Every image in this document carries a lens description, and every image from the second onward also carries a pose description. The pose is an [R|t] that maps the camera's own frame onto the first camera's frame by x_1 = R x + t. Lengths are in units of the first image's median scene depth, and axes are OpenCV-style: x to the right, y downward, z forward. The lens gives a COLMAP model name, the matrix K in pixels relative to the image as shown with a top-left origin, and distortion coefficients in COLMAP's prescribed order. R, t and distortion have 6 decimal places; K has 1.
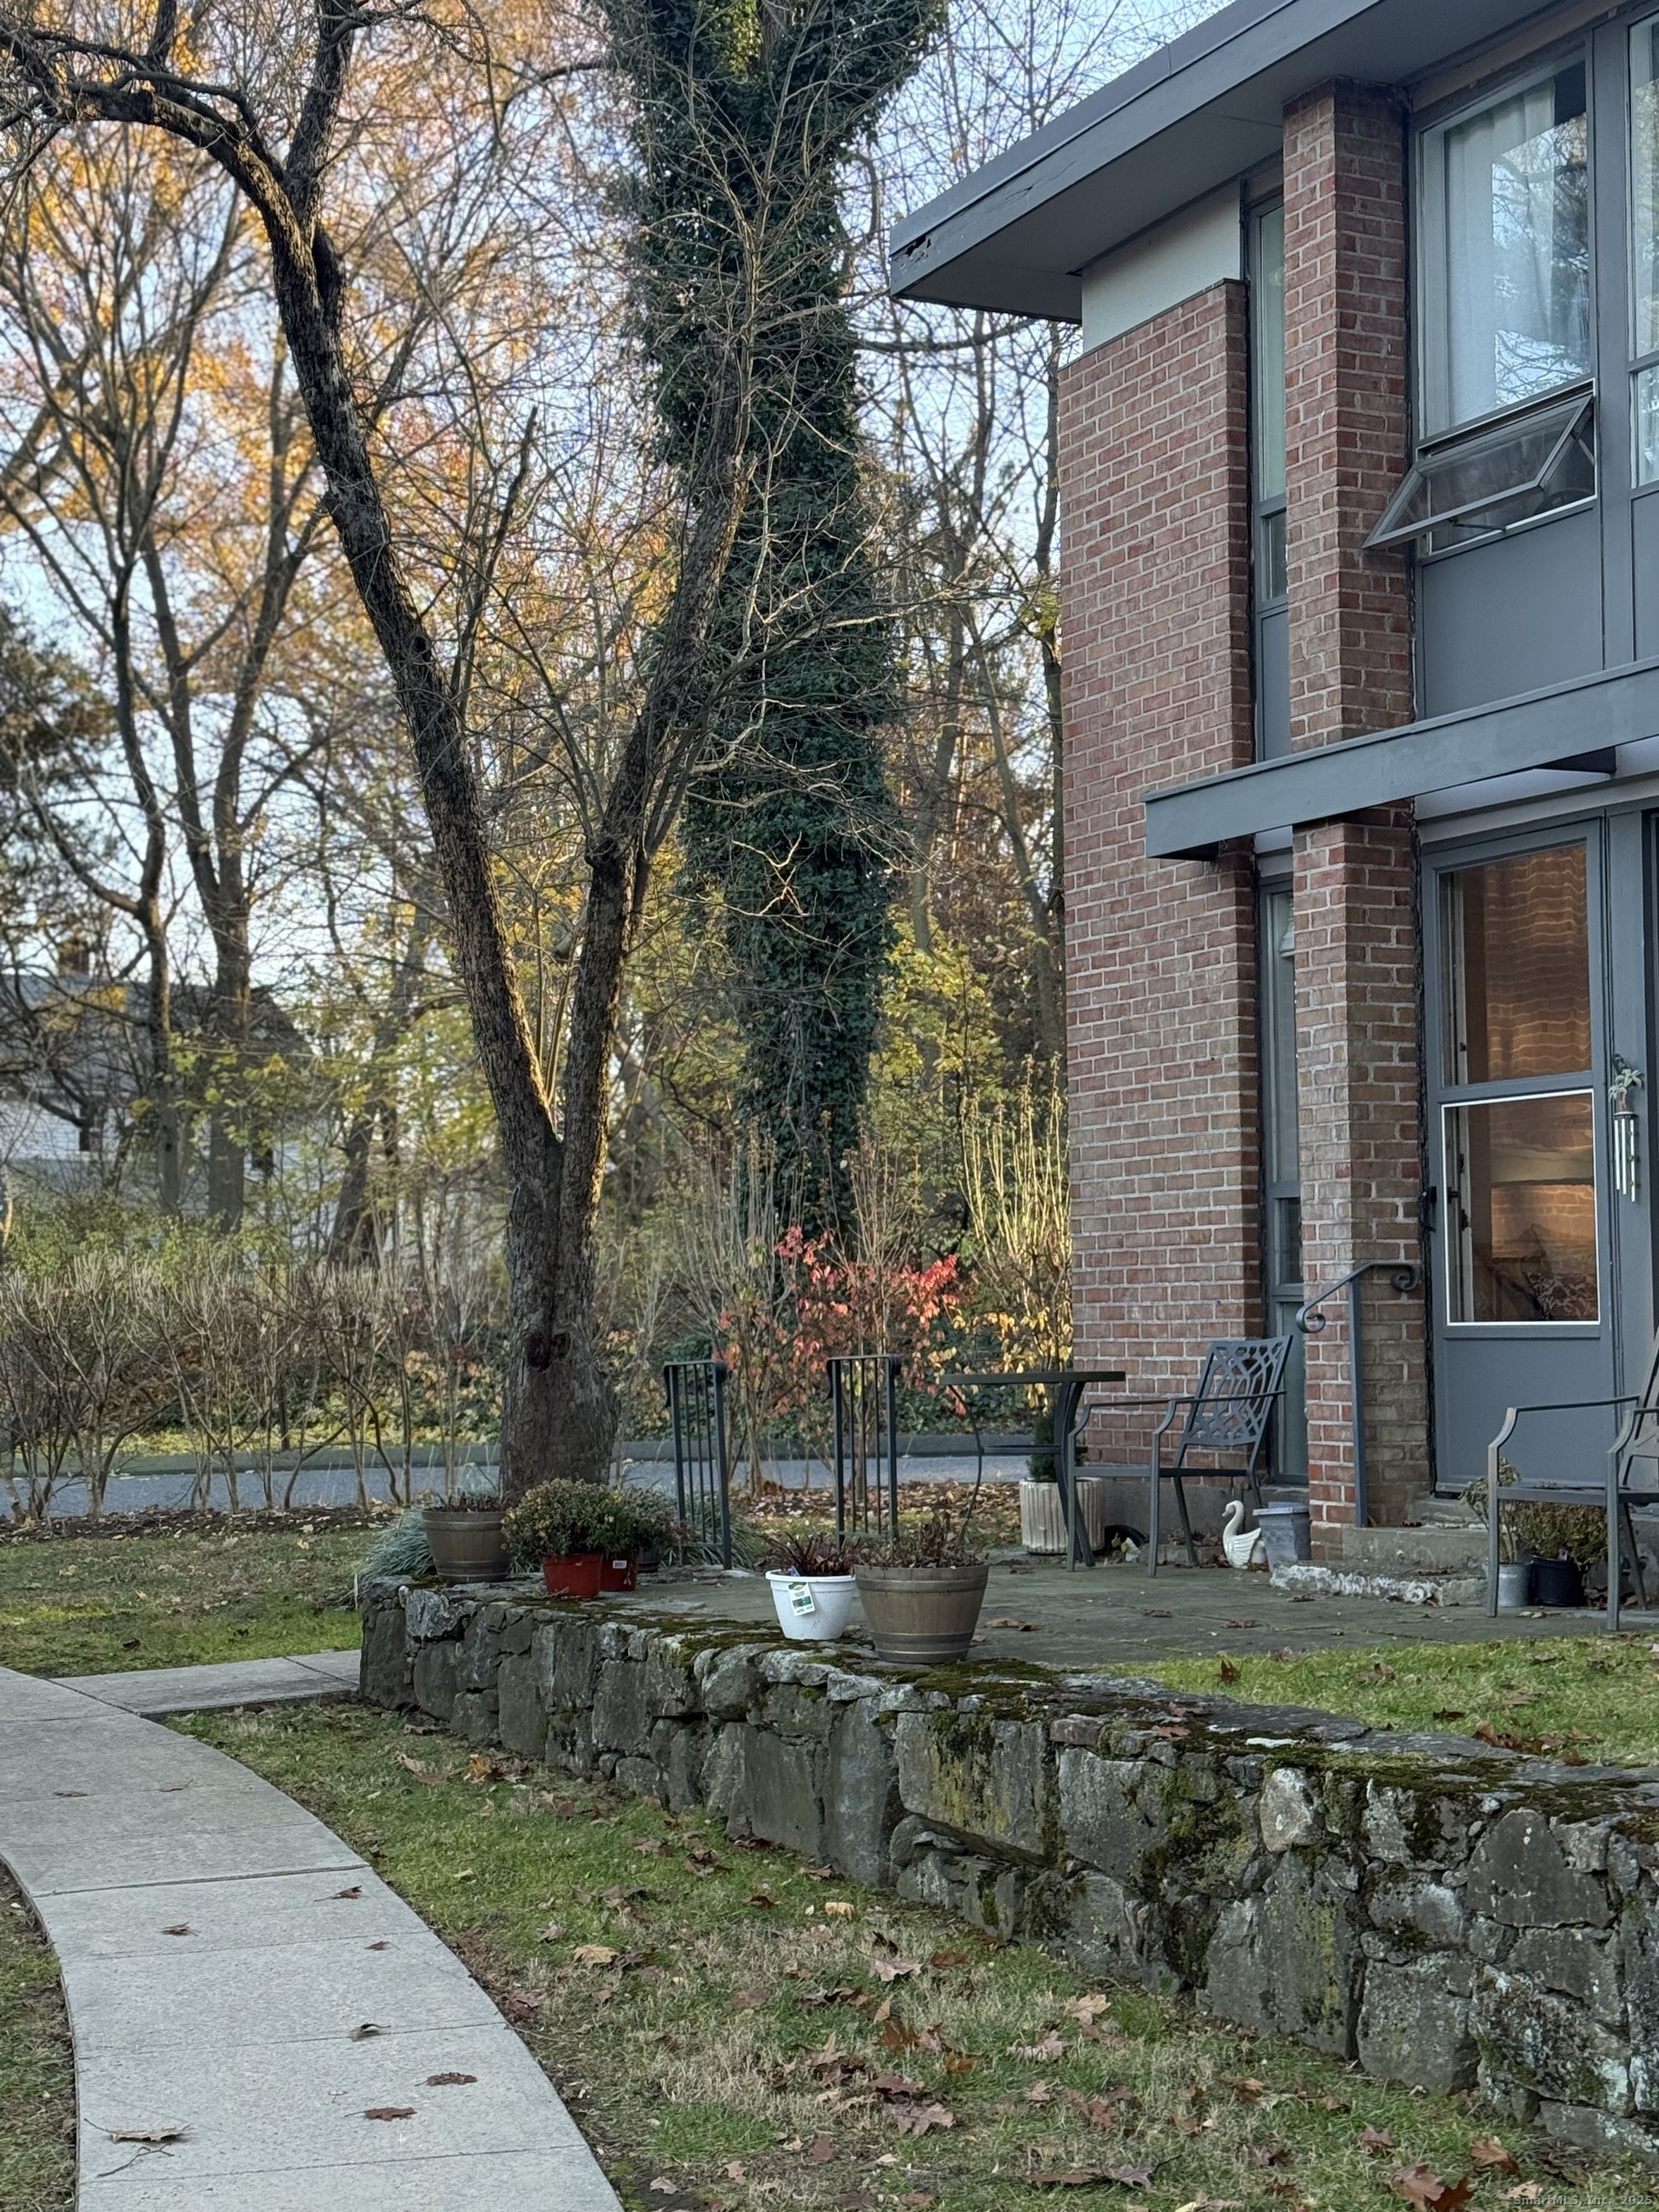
lens RADIAL K [[3041.8, 0, 829.5], [0, 3041.8, 1106.0], [0, 0, 1]] dist [0.132855, -0.044594]
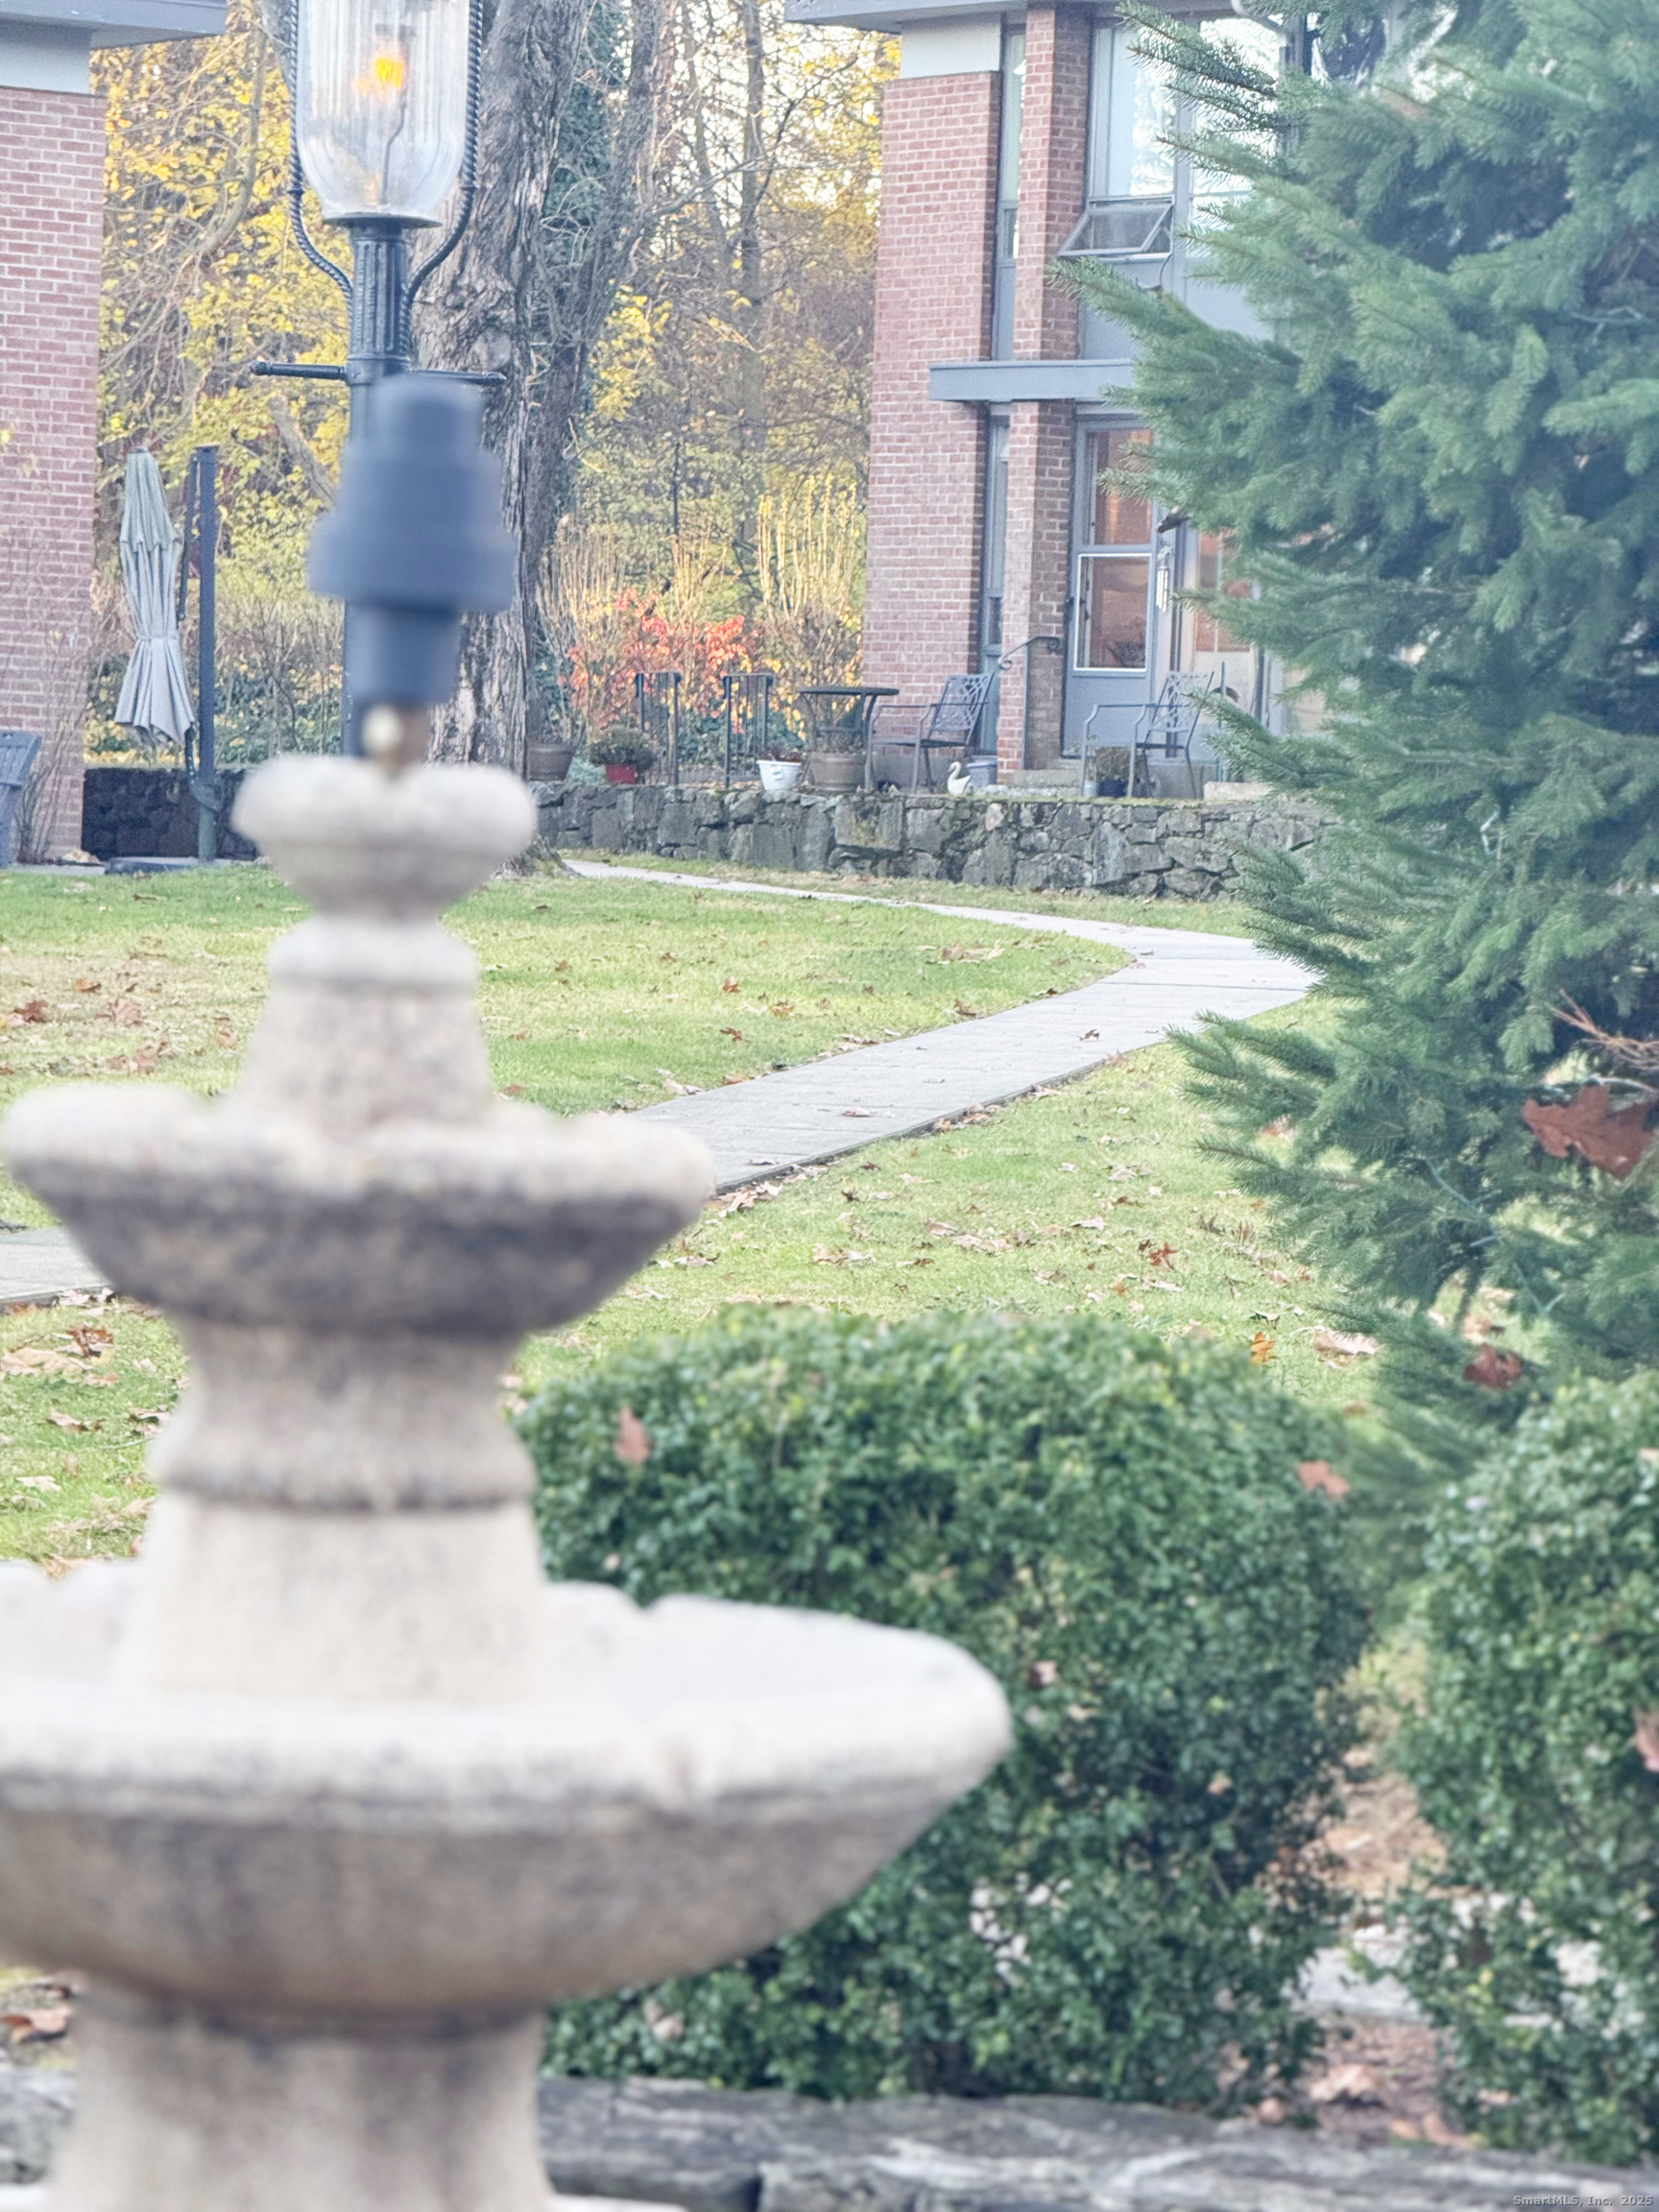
lens RADIAL K [[7855.5, 0, 829.5], [0, 7855.5, 1106.0], [0, 0, 1]] dist [0.157093, -1.242748]
pose [[0.988069, 0.043619, 0.147705, -0.660767], [-0.060187, 0.992149, 0.109629, -0.186566], [-0.141764, -0.117211, 0.982937, -3.825389]]
